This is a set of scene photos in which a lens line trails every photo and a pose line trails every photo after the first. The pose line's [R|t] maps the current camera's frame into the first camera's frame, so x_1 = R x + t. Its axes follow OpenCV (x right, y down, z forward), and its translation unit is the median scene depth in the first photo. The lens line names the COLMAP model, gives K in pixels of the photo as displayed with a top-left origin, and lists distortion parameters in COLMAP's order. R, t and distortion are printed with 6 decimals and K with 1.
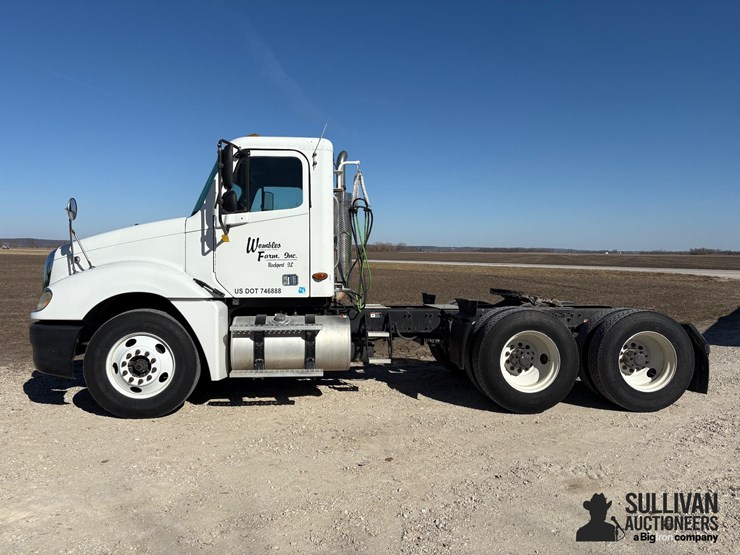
lens RADIAL K [[564.5, 0, 368.7], [0, 564.5, 283.0], [0, 0, 1]] dist [0.040192, -0.044272]
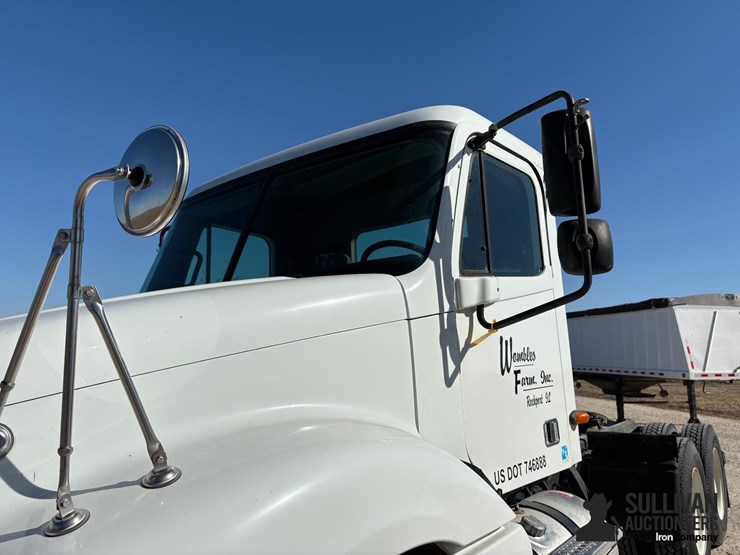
lens RADIAL K [[564.5, 0, 369.4], [0, 564.5, 266.3], [0, 0, 1]] dist [0.040192, -0.044272]
pose [[0.696996, 0.102790, 0.709669, -0.578286], [0.038749, 0.982828, -0.180412, -0.060057], [-0.716027, 0.153245, 0.681044, 0.781580]]
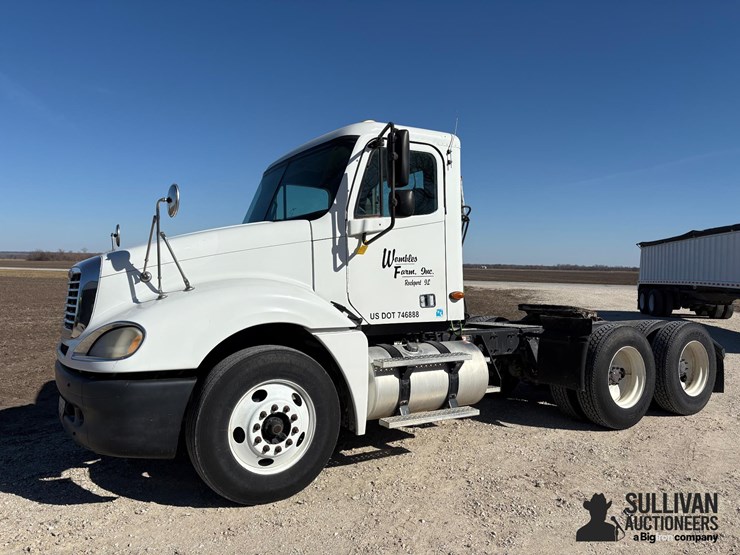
lens RADIAL K [[564.5, 0, 369.1], [0, 564.5, 284.3], [0, 0, 1]] dist [0.040192, -0.044272]
pose [[0.897720, -0.007916, 0.440496, -0.582231], [0.016065, 0.999762, -0.014774, -0.018853], [-0.440274, 0.020339, 0.897633, 0.299628]]
